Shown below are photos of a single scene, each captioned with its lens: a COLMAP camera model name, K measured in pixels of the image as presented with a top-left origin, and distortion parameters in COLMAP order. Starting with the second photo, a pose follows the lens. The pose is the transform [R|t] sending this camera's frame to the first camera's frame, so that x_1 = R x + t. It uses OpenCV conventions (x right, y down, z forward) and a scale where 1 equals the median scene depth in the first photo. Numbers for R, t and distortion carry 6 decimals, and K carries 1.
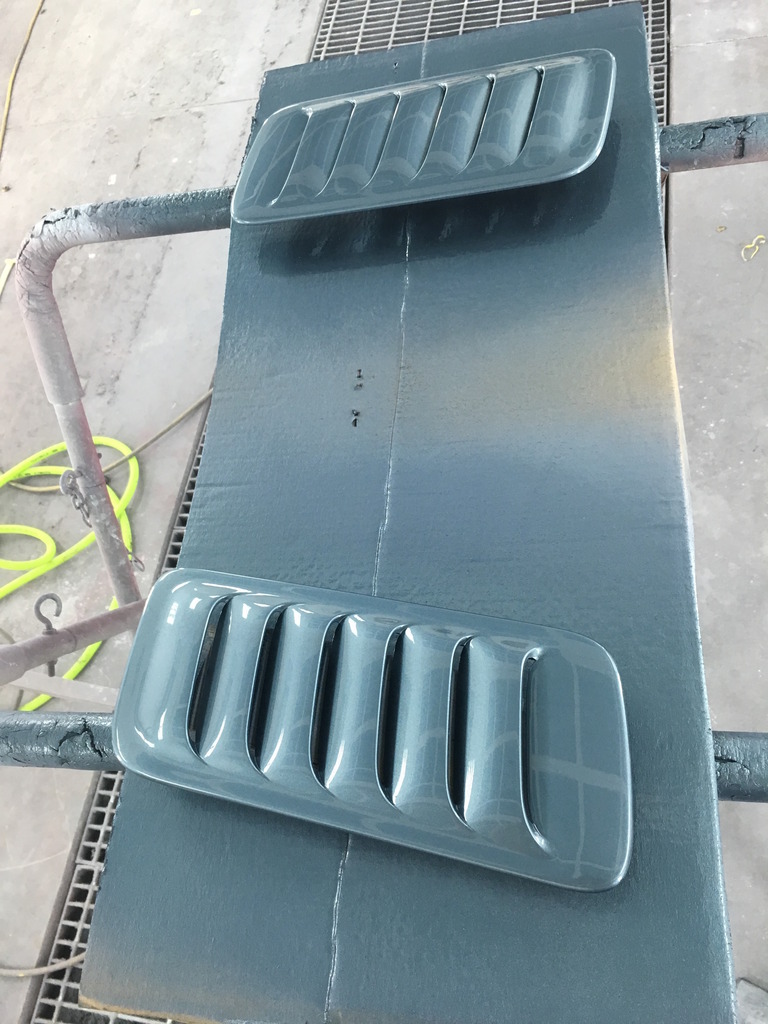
lens RADIAL K [[883.3, 0, 385.9], [0, 883.3, 512.7], [0, 0, 1]] dist [0.047735, -0.080931]
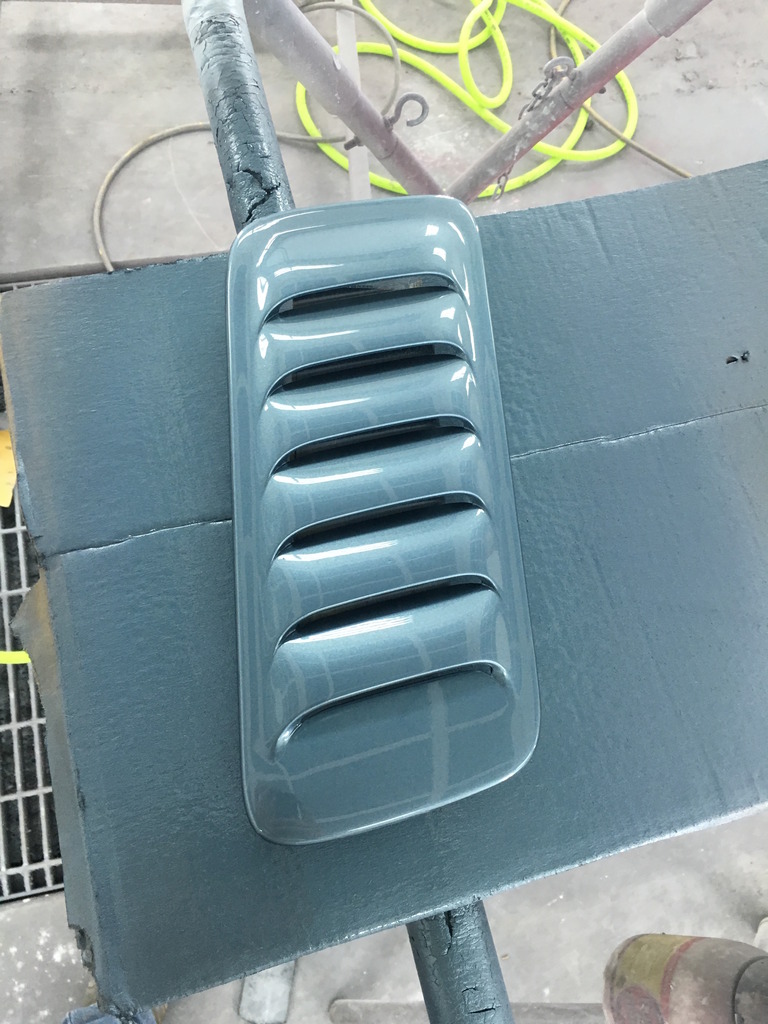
lens RADIAL K [[883.3, 0, 381.2], [0, 883.3, 510.4], [0, 0, 1]] dist [0.047735, -0.080931]
pose [[0.310021, 0.950474, -0.022055, 0.007583], [-0.901130, 0.301163, 0.311876, -0.020186], [0.303072, -0.076814, 0.949867, 0.116570]]
